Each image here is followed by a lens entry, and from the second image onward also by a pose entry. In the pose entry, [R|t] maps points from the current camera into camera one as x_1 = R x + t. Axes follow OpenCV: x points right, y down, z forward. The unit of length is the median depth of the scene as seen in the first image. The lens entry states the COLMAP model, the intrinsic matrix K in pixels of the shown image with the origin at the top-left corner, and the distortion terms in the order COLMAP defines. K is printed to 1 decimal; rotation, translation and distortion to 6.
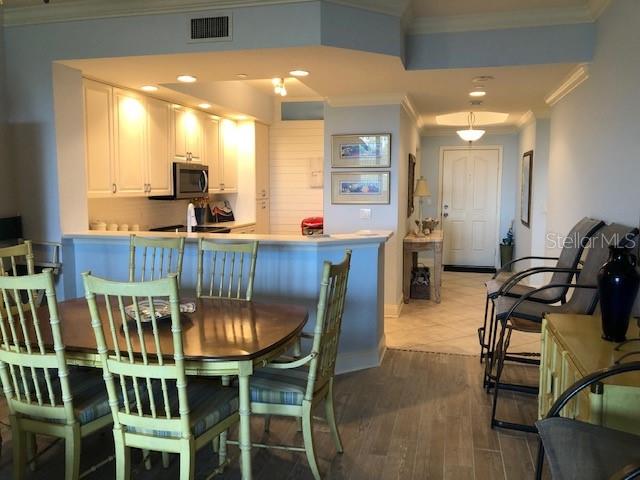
lens RADIAL K [[522.7, 0, 321.0], [0, 522.7, 235.6], [0, 0, 1]] dist [0.081721, -0.123679]
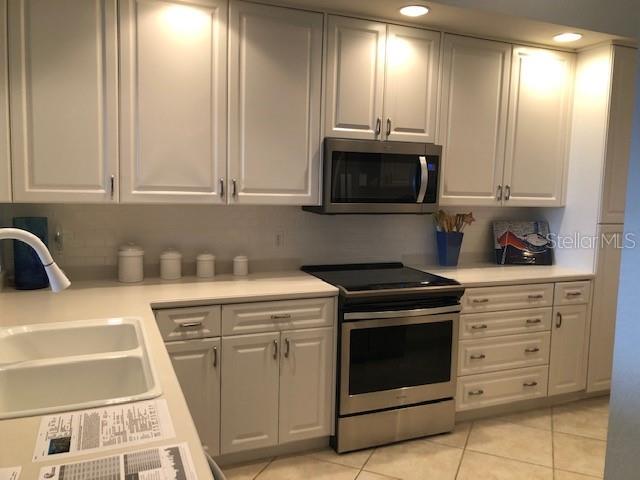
lens RADIAL K [[522.7, 0, 321.0], [0, 522.7, 235.6], [0, 0, 1]] dist [0.081721, -0.123679]
pose [[0.609789, 0.094903, -0.786862, 0.097179], [-0.102251, 0.993928, 0.040636, -0.061951], [0.785941, 0.055678, 0.615790, 0.634688]]
